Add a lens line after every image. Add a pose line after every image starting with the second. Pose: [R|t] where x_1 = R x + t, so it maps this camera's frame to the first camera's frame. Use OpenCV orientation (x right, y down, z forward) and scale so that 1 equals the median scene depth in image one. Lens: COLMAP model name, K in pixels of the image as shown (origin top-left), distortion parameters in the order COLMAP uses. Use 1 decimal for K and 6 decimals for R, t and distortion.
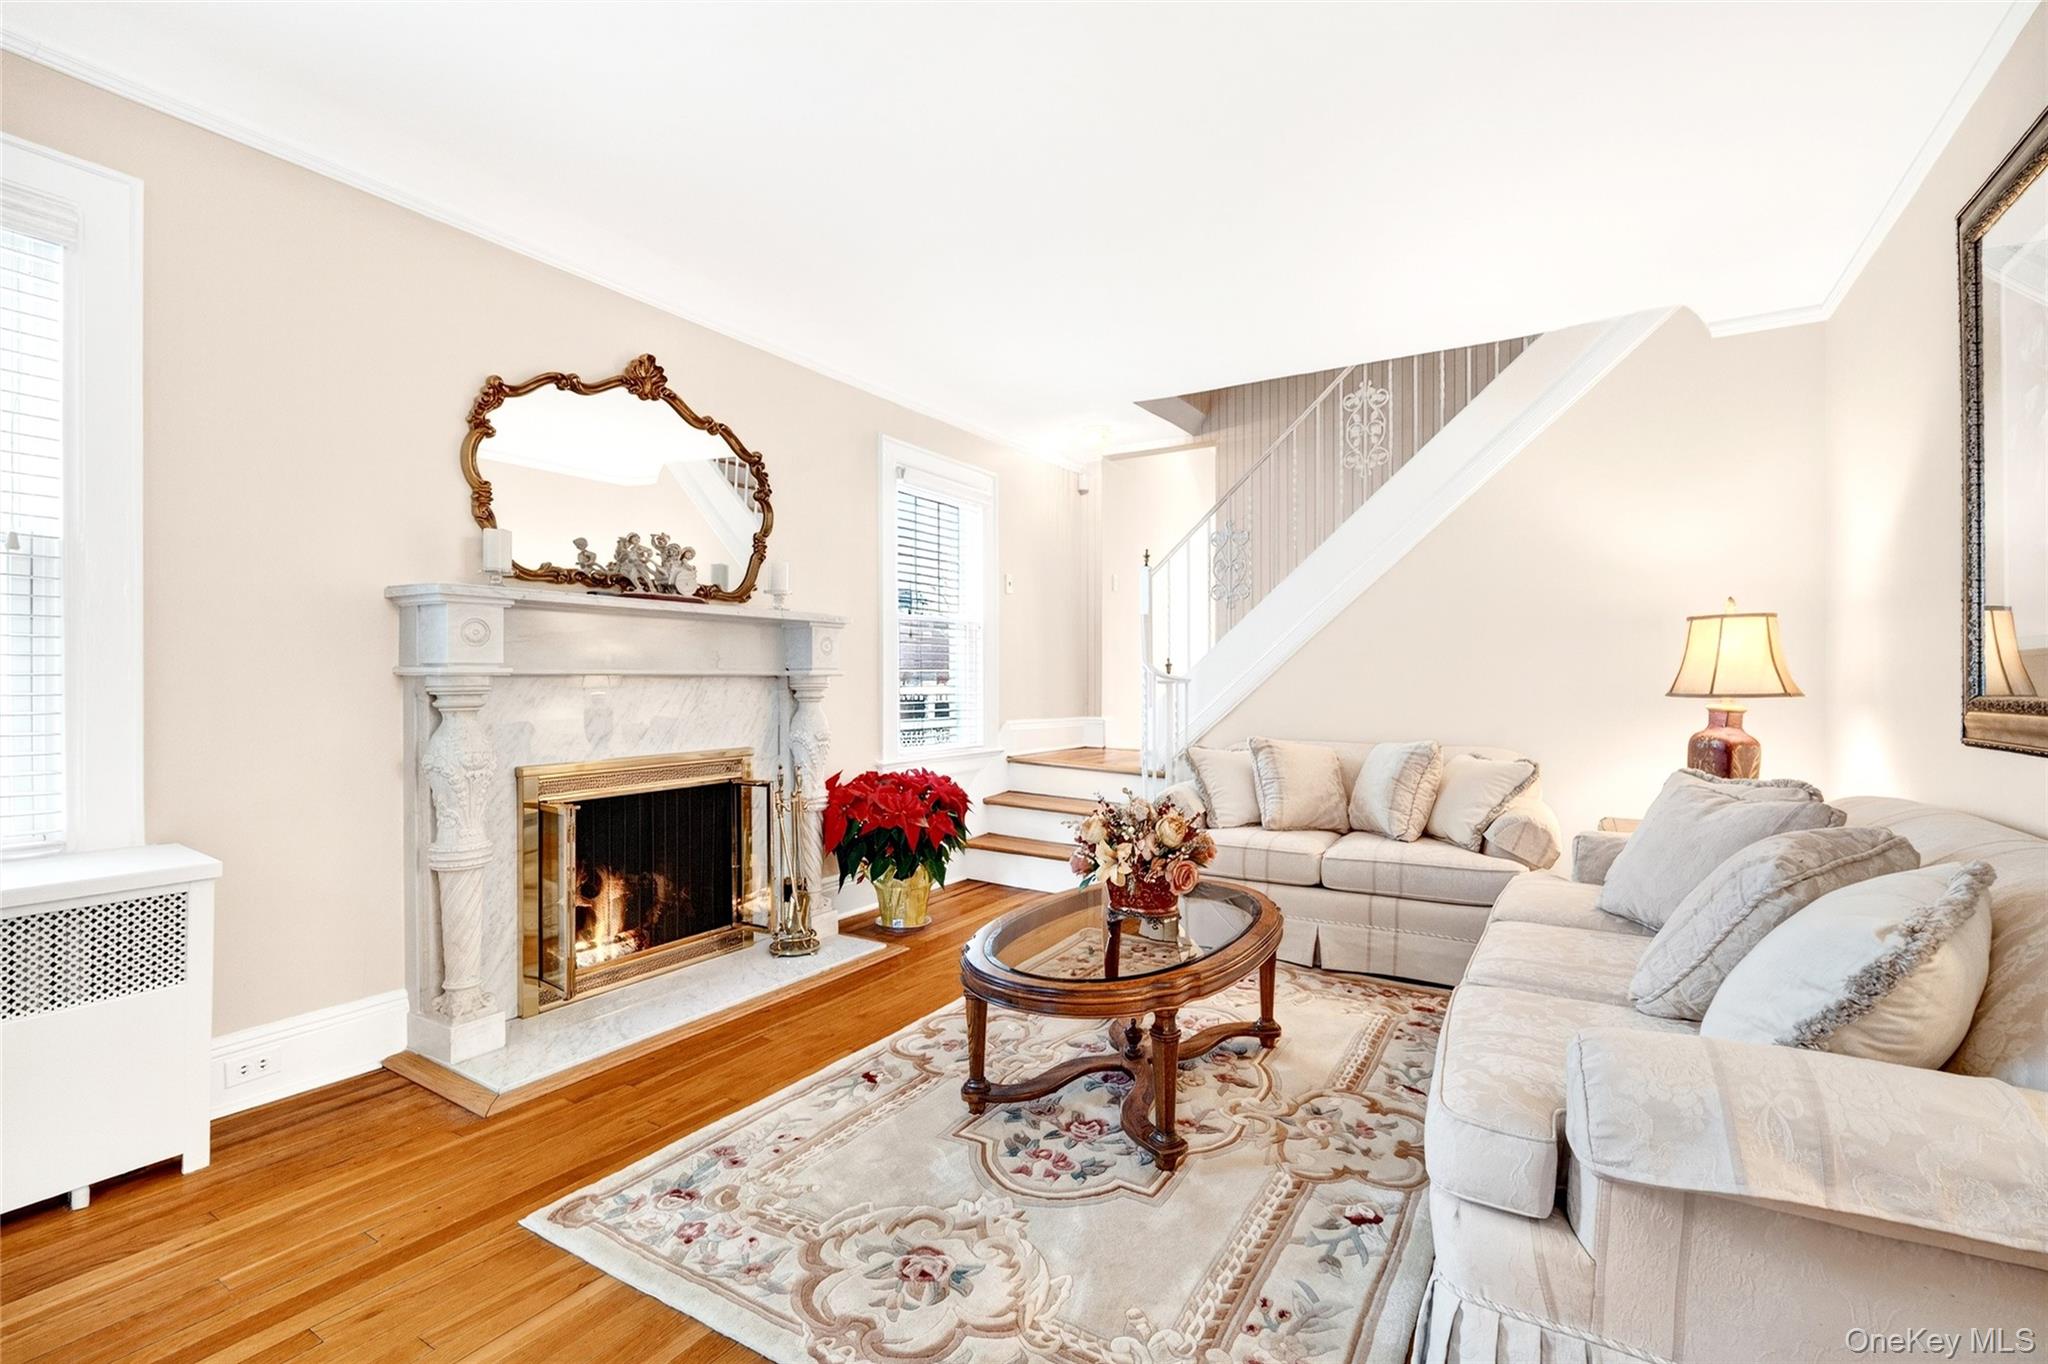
lens RADIAL K [[909.9, 0, 1027.1], [0, 909.9, 675.6], [0, 0, 1]] dist [-0.004802, -0.001136]
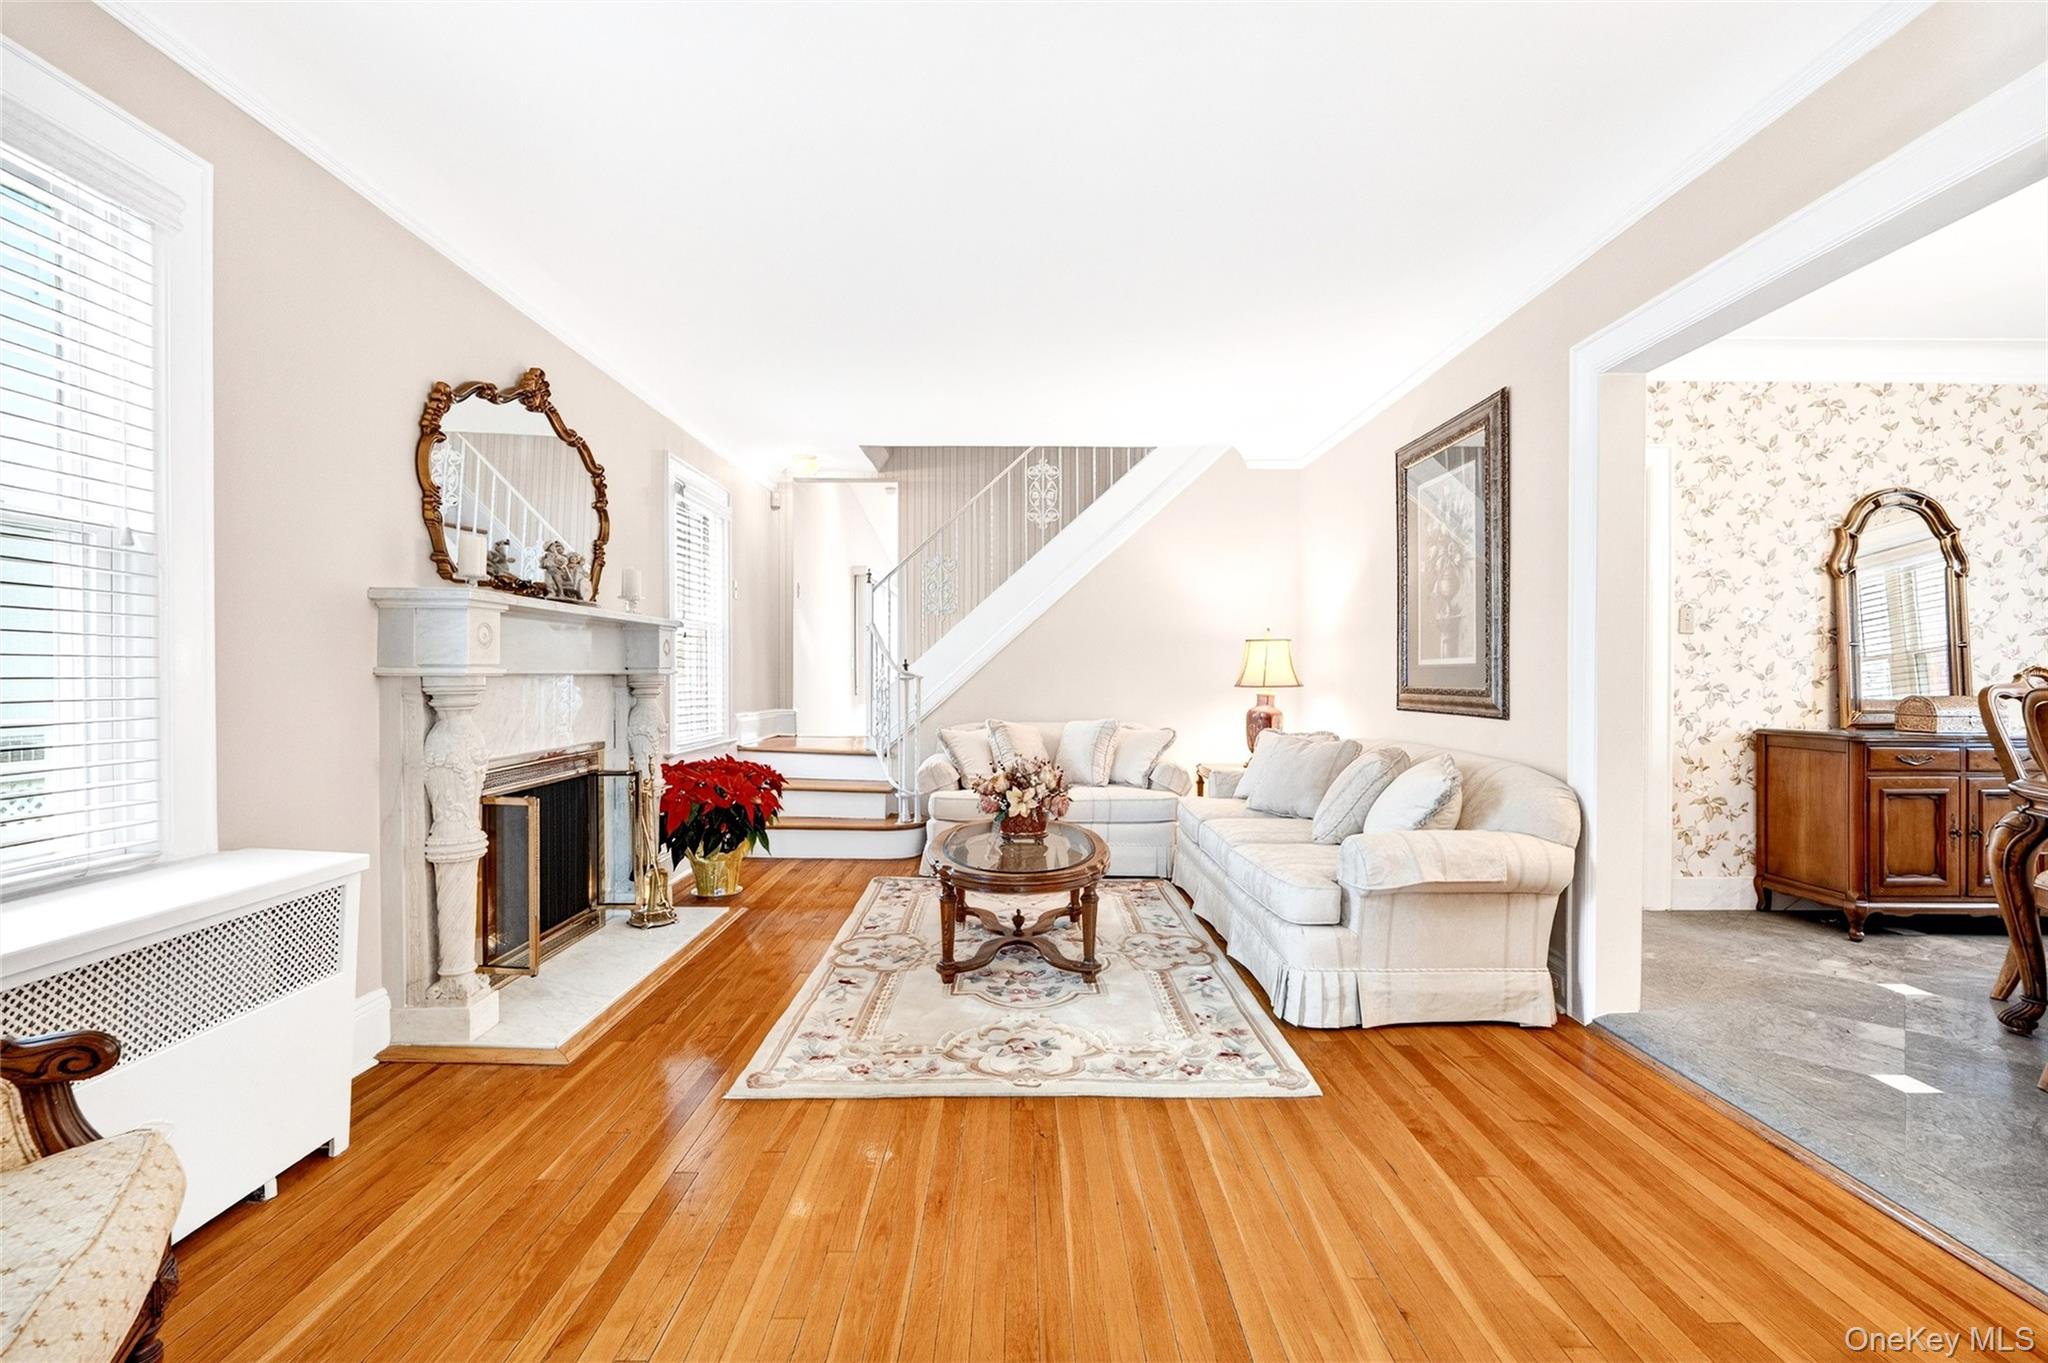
lens RADIAL K [[895.4, 0, 1027.5], [0, 895.4, 667.4], [0, 0, 1]] dist [-0.004373, -0.000154]
pose [[0.847048, 0.004096, 0.531501, -0.567165], [-0.003360, 0.999992, -0.002352, -0.008990], [-0.531506, 0.000206, 0.847054, -0.206851]]
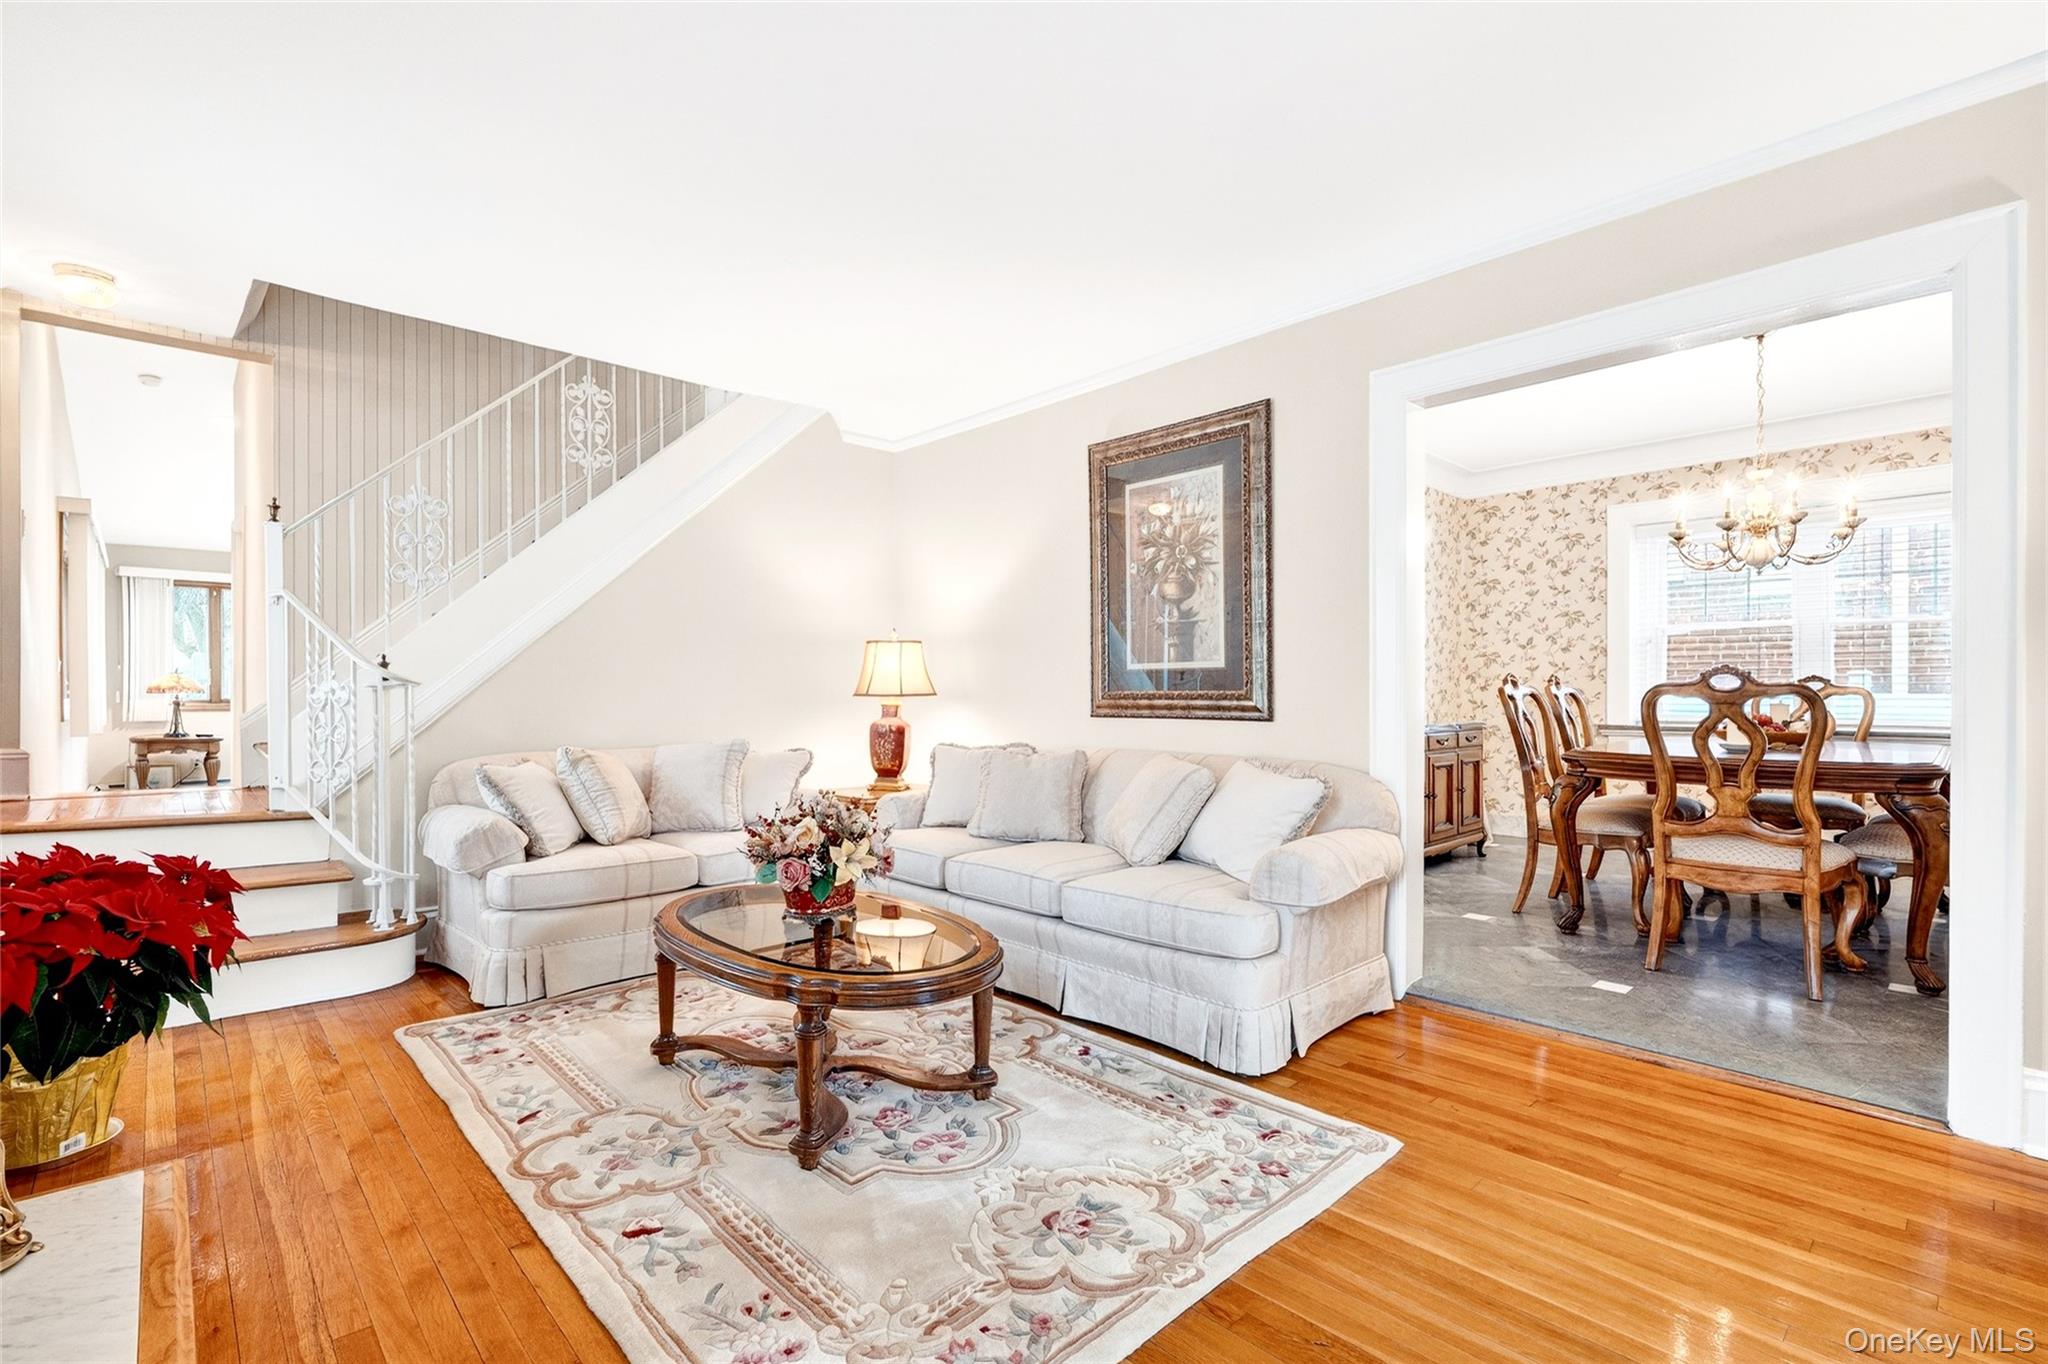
lens RADIAL K [[925.2, 0, 1024.0], [0, 925.2, 682.0], [0, 0, 1]] dist [-0.002501, -0.000412]
pose [[0.259912, 0.007127, 0.965606, -0.709238], [-0.002250, 0.999975, -0.006775, 0.011475], [-0.965630, -0.000412, 0.259921, 0.460555]]
